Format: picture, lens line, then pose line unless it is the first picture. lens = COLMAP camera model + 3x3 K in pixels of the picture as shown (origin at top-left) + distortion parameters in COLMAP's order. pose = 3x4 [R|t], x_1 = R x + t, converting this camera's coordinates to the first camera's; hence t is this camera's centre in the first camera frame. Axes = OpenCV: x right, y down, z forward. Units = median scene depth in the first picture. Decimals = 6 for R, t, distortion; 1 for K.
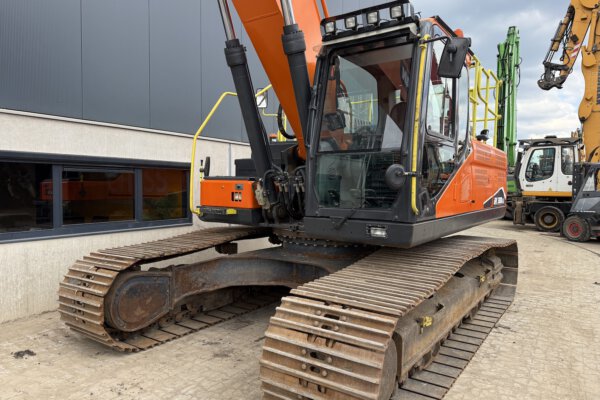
lens RADIAL K [[422.9, 0, 290.0], [0, 422.9, 193.1], [0, 0, 1]] dist [0.052815, -0.064717]
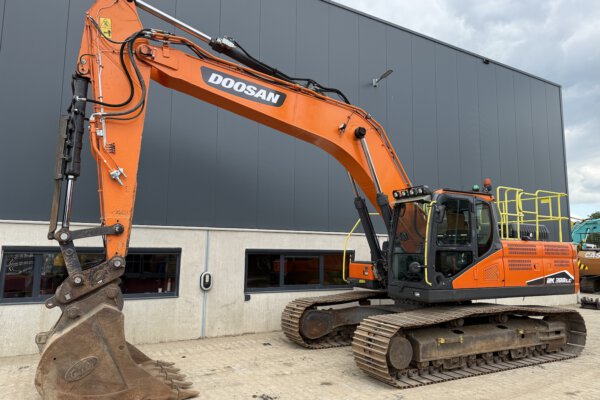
lens RADIAL K [[422.9, 0, 305.8], [0, 422.9, 196.2], [0, 0, 1]] dist [0.052815, -0.064717]
pose [[0.903728, -0.048630, -0.425337, 0.472321], [-0.019064, 0.987970, -0.153464, -0.038257], [0.427683, 0.146798, 0.891929, -0.875734]]
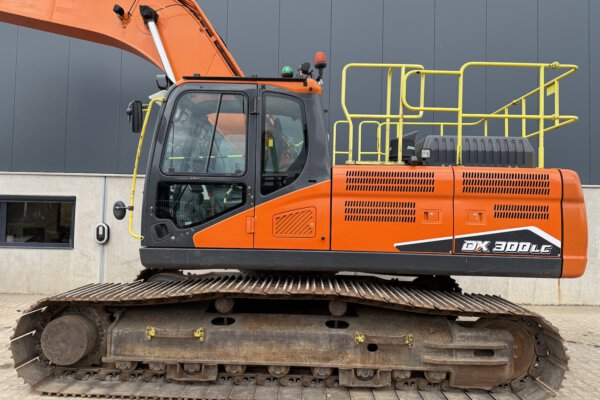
lens RADIAL K [[422.9, 0, 286.1], [0, 422.9, 201.3], [0, 0, 1]] dist [0.052815, -0.064717]
pose [[0.568957, -0.020224, -0.822119, 1.144997], [-0.040214, 0.997817, -0.052377, -0.011294], [0.821384, 0.062861, 0.566902, 0.464907]]
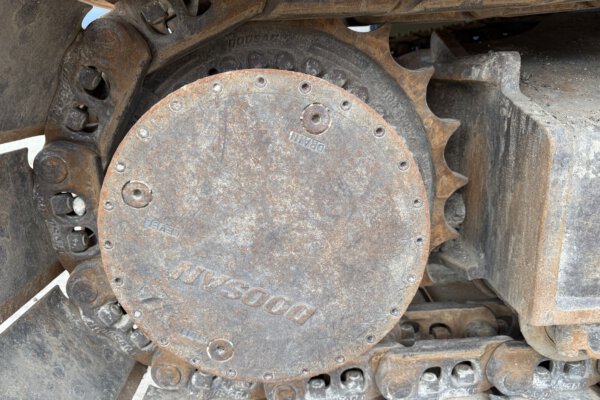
lens RADIAL K [[422.9, 0, 301.0], [0, 422.9, 199.7], [0, 0, 1]] dist [0.052815, -0.064717]
pose [[0.592074, 0.179478, -0.785644, 0.237900], [0.038269, 0.967523, 0.249868, 0.209733], [0.804975, -0.178006, 0.565977, 0.540629]]
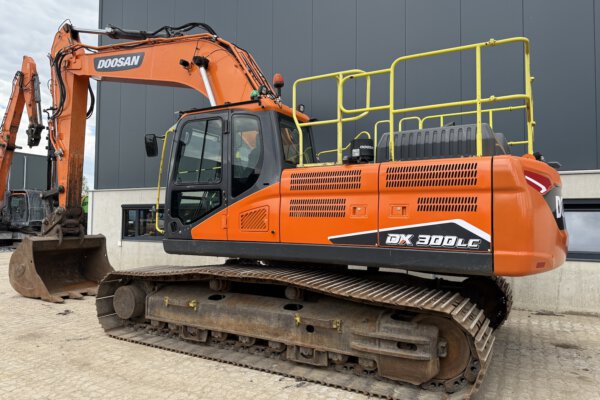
lens RADIAL K [[422.9, 0, 294.9], [0, 422.9, 202.3], [0, 0, 1]] dist [0.052815, -0.064717]
pose [[0.104780, -0.037596, -0.993785, 1.515574], [-0.028187, 0.998771, -0.040756, -0.016523], [0.994096, 0.032282, 0.103592, 0.993245]]
